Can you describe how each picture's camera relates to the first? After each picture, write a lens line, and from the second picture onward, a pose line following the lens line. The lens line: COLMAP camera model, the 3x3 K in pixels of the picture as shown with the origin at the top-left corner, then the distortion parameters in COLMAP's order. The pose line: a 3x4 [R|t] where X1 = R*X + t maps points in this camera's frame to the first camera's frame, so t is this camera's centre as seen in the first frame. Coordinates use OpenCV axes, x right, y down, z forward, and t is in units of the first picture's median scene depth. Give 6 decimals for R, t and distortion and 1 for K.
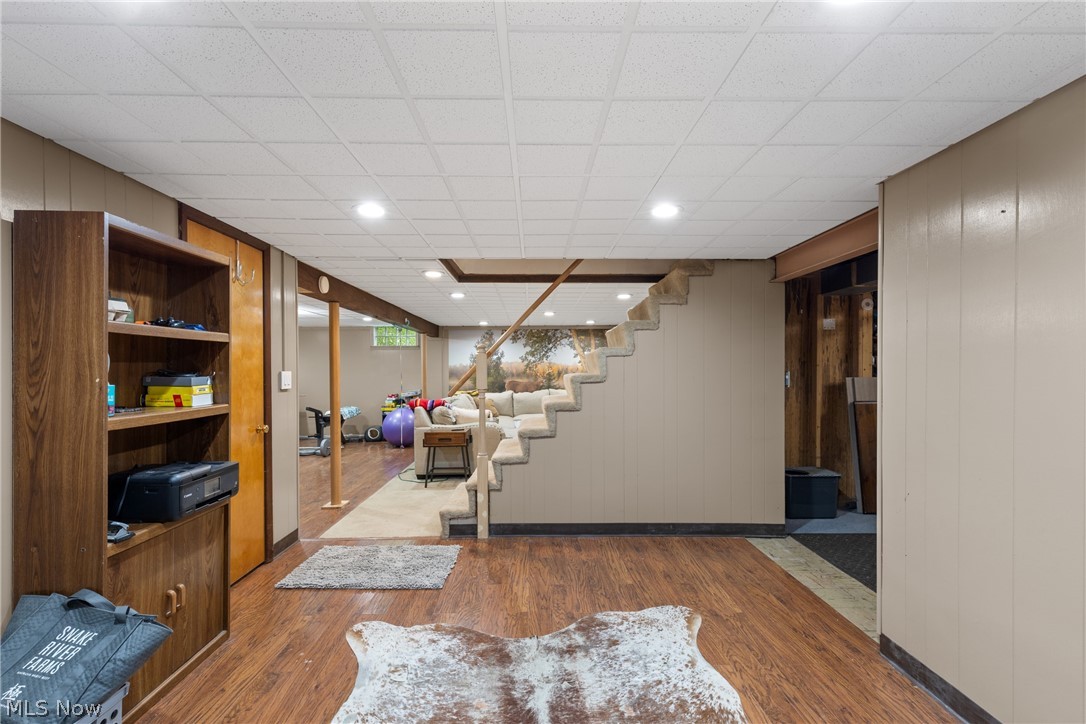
lens RADIAL K [[485.9, 0, 541.2], [0, 485.9, 369.9], [0, 0, 1]] dist [0.004165, -0.001393]
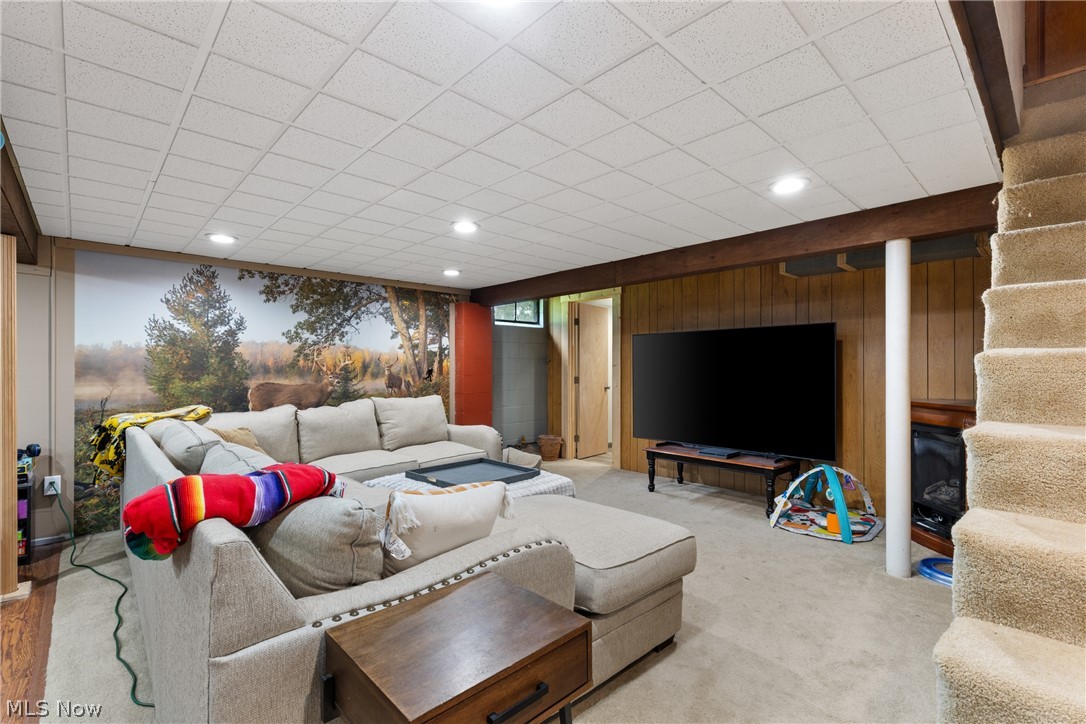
lens RADIAL K [[485.9, 0, 539.9], [0, 485.9, 367.1], [0, 0, 1]] dist [0.004165, -0.001393]
pose [[0.738387, 0.004135, 0.674364, -0.178334], [-0.000073, 0.999982, -0.006052, 0.010158], [-0.674377, 0.004420, 0.738374, 0.483232]]
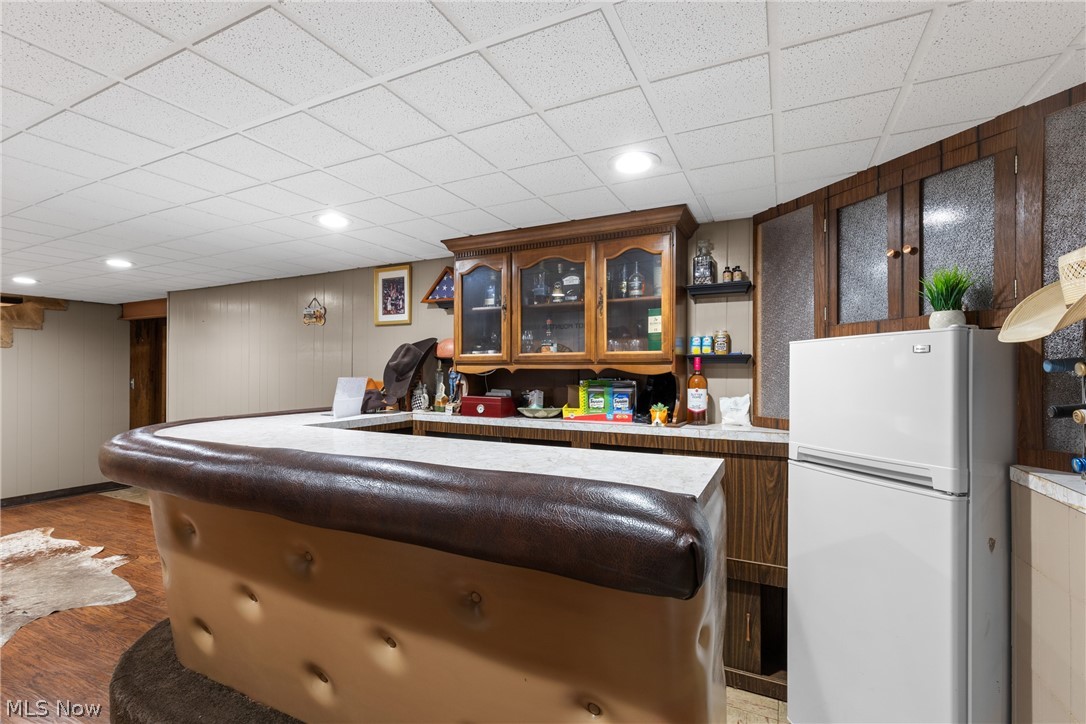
lens RADIAL K [[485.9, 0, 546.5], [0, 485.9, 369.9], [0, 0, 1]] dist [0.004165, -0.001393]
pose [[0.452101, 0.003633, 0.891959, -0.272142], [-0.001028, 0.999993, -0.003552, -0.020466], [-0.891966, 0.000689, 0.452102, -0.859425]]
